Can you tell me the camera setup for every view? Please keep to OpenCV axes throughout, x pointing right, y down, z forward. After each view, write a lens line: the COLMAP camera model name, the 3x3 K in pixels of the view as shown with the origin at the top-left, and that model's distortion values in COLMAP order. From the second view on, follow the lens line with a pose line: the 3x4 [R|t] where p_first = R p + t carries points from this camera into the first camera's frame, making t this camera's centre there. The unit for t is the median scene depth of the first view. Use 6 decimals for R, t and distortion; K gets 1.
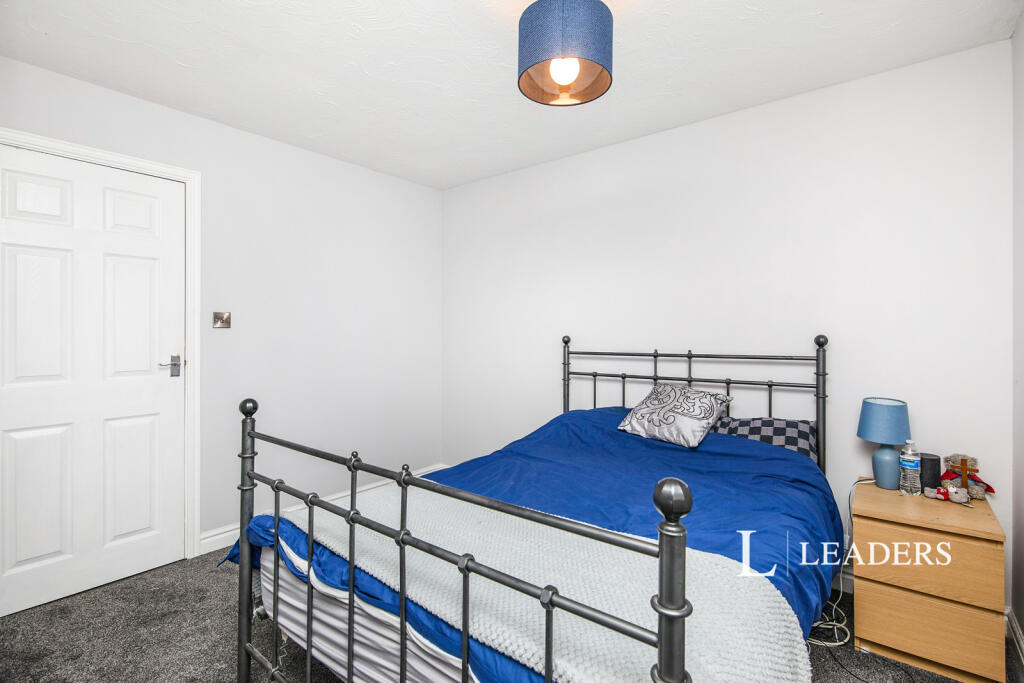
lens RADIAL K [[465.5, 0, 512.6], [0, 465.5, 337.8], [0, 0, 1]] dist [0.001596, 0.000150]
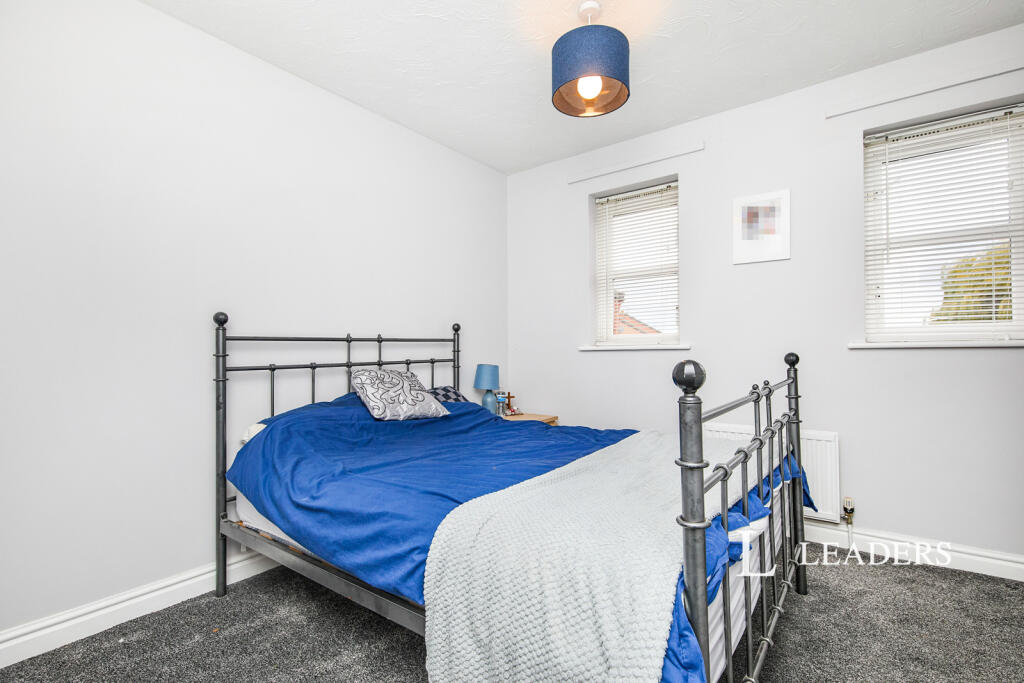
lens RADIAL K [[465.5, 0, 511.4], [0, 465.5, 341.0], [0, 0, 1]] dist [0.001596, 0.000150]
pose [[-0.041065, 0.017698, 0.999000, -0.605602], [0.013722, 0.999759, -0.017147, 0.057914], [-0.999062, 0.013004, -0.041297, 0.695491]]
